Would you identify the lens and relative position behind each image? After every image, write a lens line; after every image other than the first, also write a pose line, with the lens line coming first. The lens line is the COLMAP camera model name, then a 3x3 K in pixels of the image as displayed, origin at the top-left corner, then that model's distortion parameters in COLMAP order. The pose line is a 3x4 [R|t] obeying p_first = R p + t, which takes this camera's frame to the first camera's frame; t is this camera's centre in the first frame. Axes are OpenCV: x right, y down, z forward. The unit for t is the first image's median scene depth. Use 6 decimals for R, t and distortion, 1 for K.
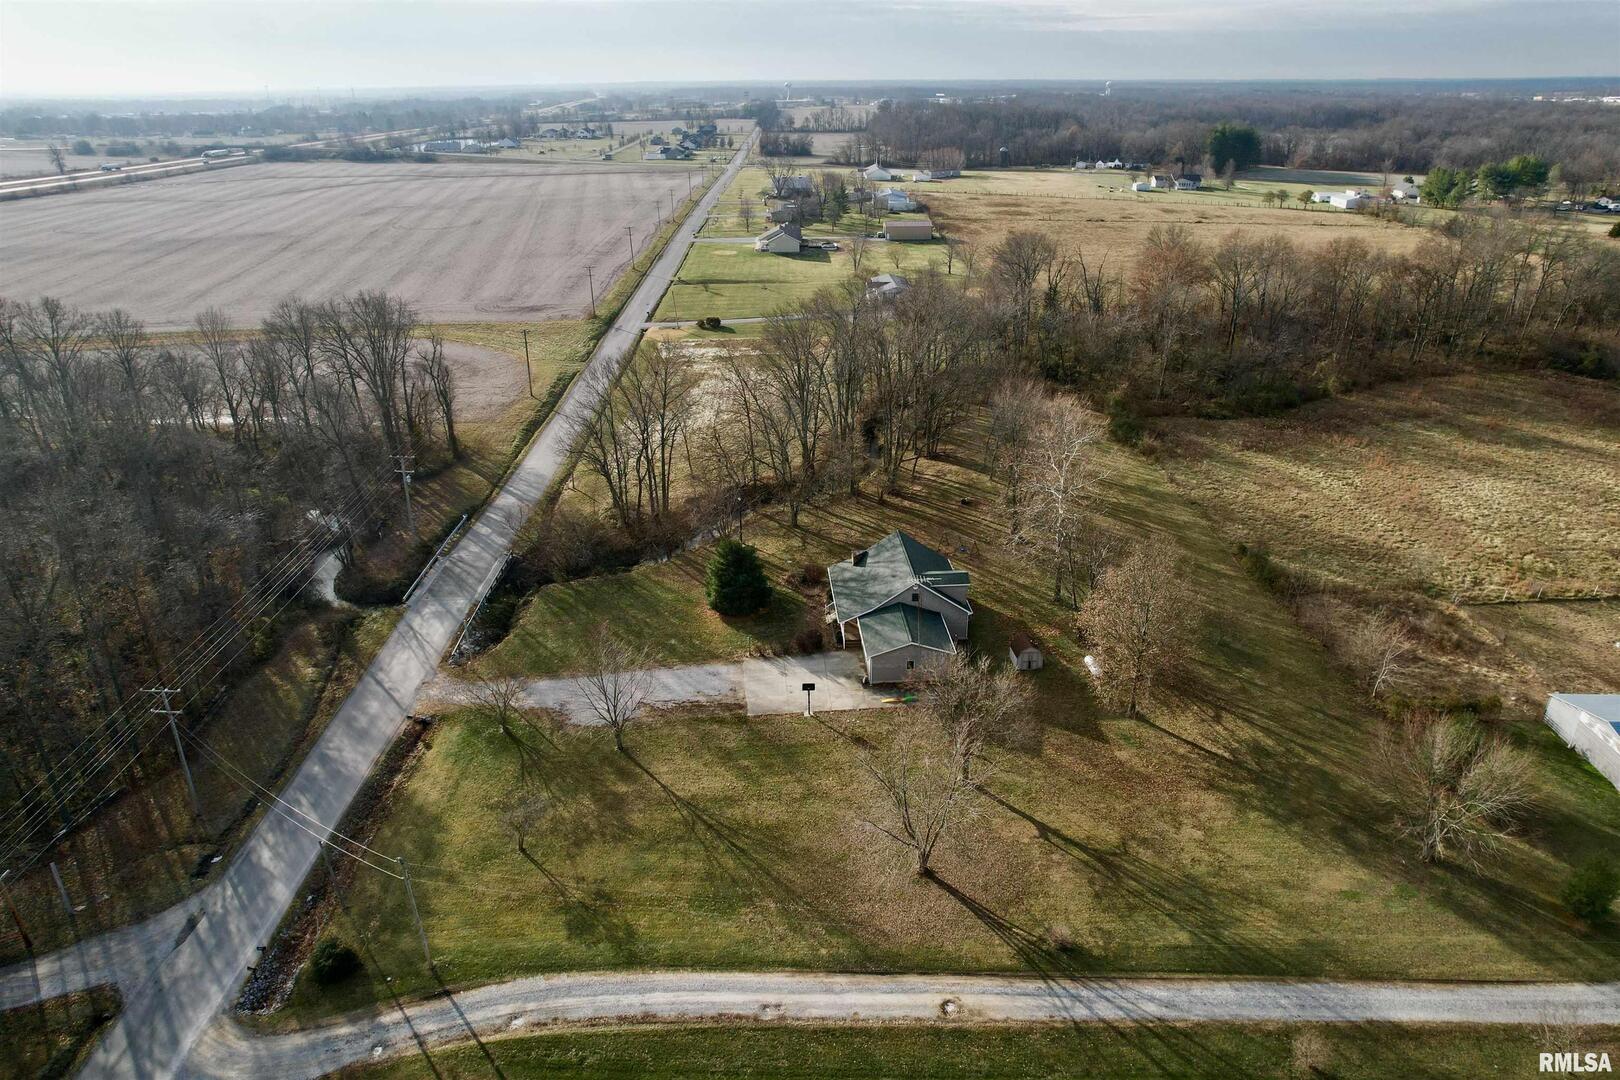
lens RADIAL K [[1030.6, 0, 810.0], [0, 1030.6, 540.0], [0, 0, 1]] dist [-0.053821, 0.015995]
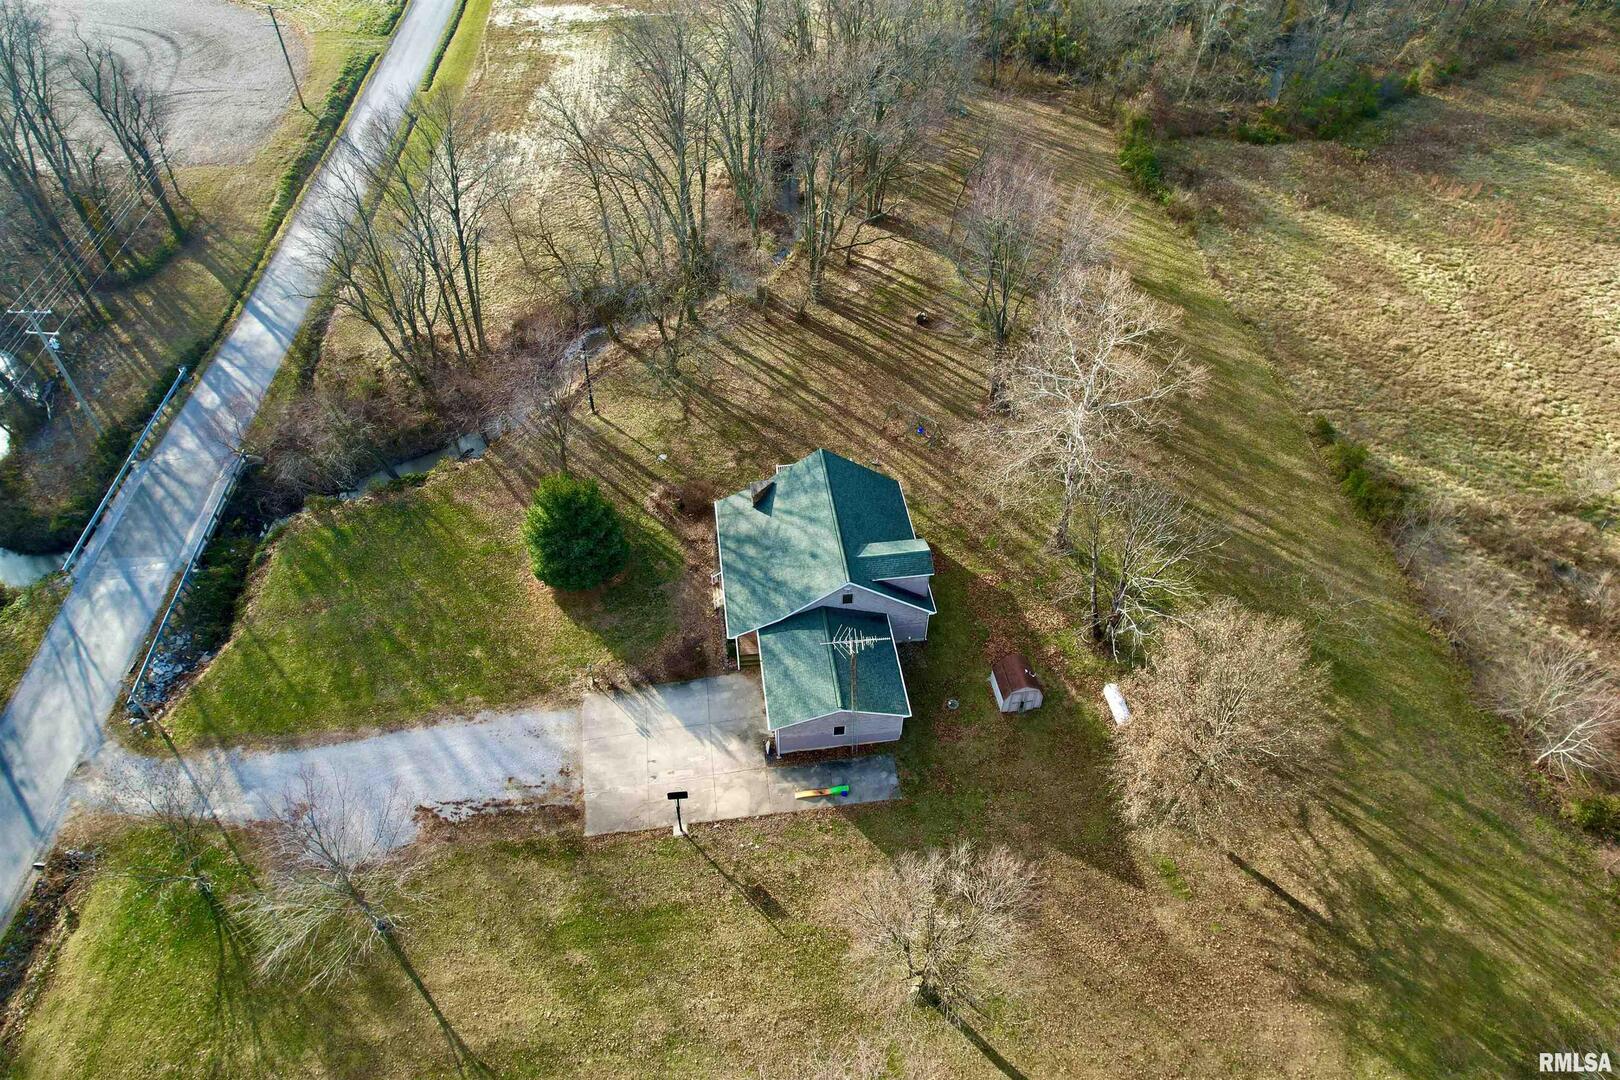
lens RADIAL K [[1028.7, 0, 810.0], [0, 1028.7, 540.0], [0, 0, 1]] dist [-0.079765, 0.073040]
pose [[0.998054, -0.034242, 0.052113, 0.046196], [0.012578, 0.929107, 0.369597, -0.205260], [-0.061074, -0.368223, 0.927730, 0.416500]]
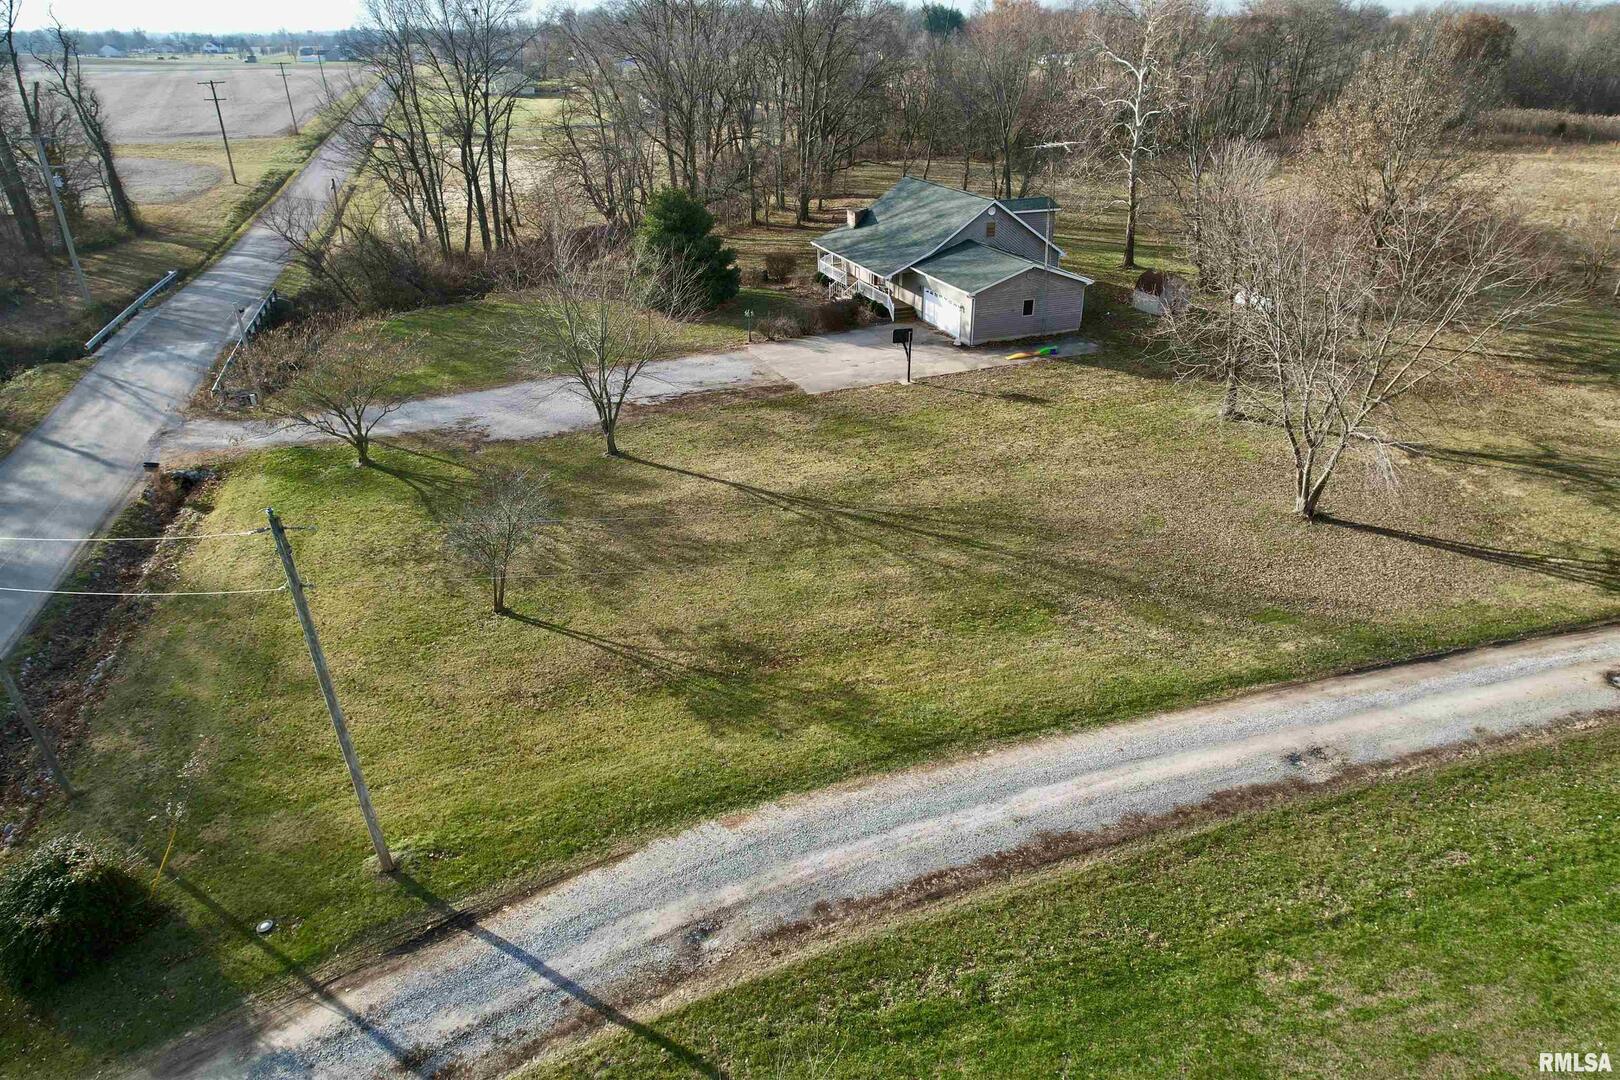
lens RADIAL K [[1030.6, 0, 810.0], [0, 1030.6, 540.0], [0, 0, 1]] dist [-0.053821, 0.015995]
pose [[0.955303, -0.132108, 0.264467, -0.195952], [0.121347, 0.990990, 0.056697, 0.193042], [-0.269574, -0.022071, 0.962727, 0.394063]]
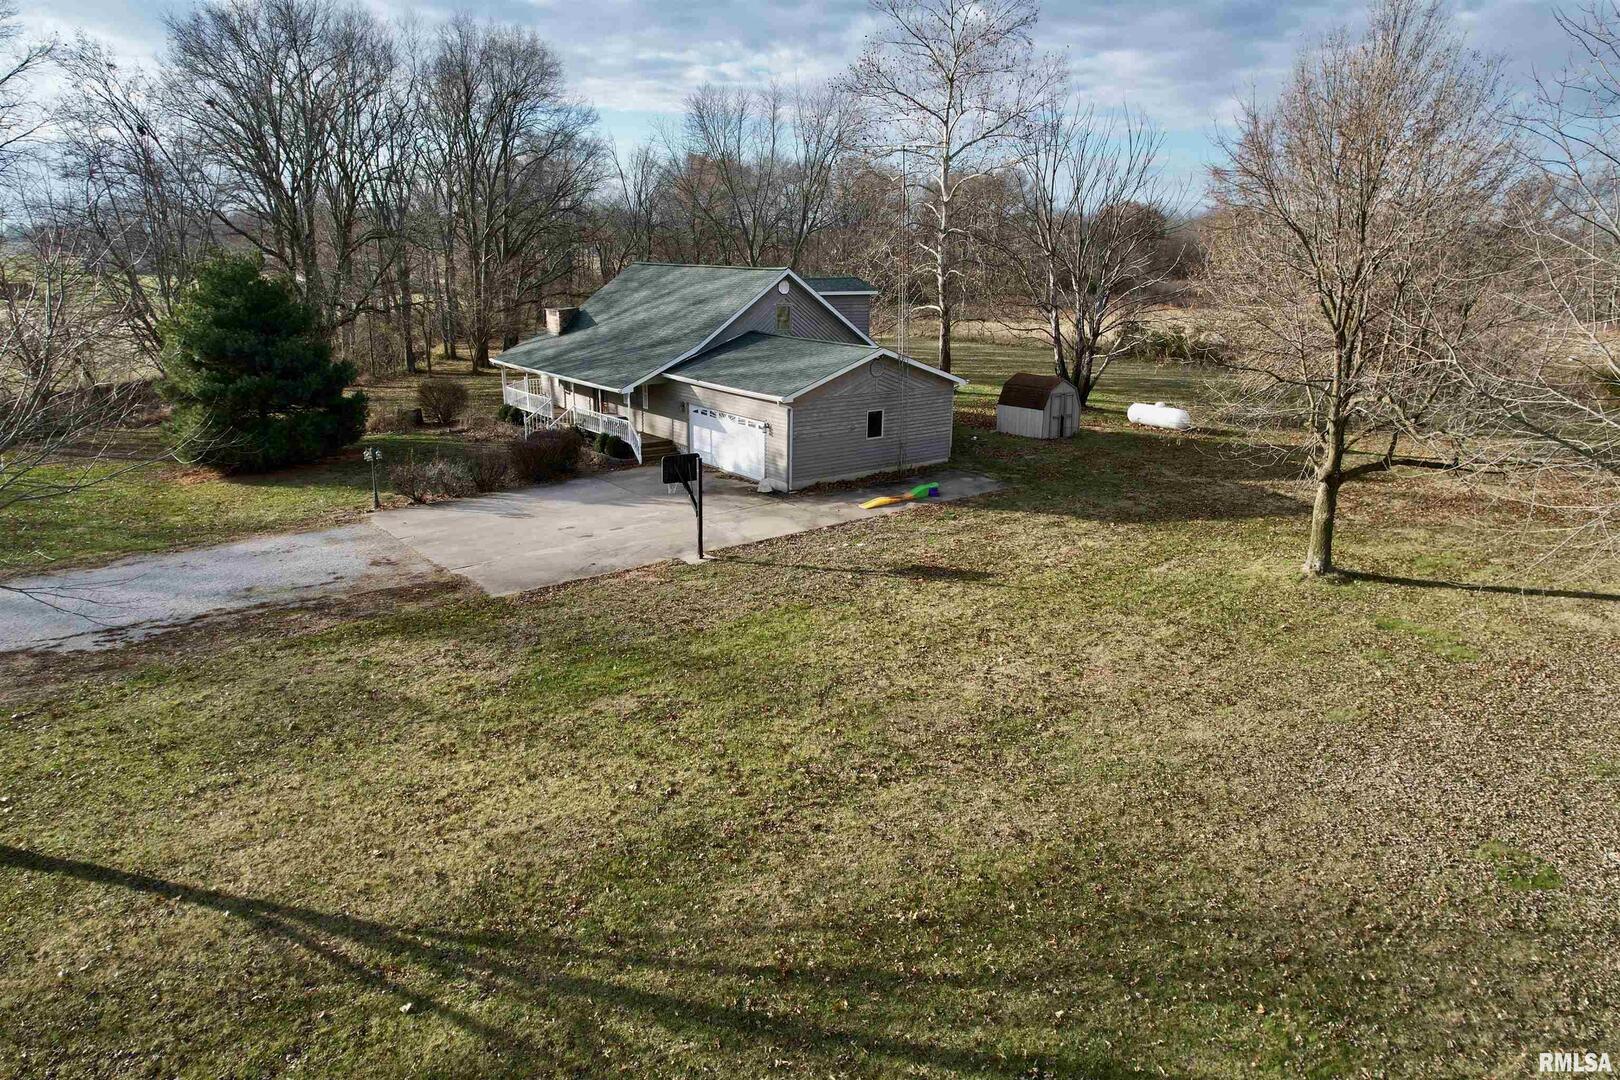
lens RADIAL K [[1030.6, 0, 810.0], [0, 1030.6, 540.0], [0, 0, 1]] dist [-0.053821, 0.015995]
pose [[0.828325, -0.134093, 0.543963, -0.117945], [0.211775, 0.973837, -0.082420, 0.172068], [-0.518680, 0.183468, 0.835051, 0.651381]]
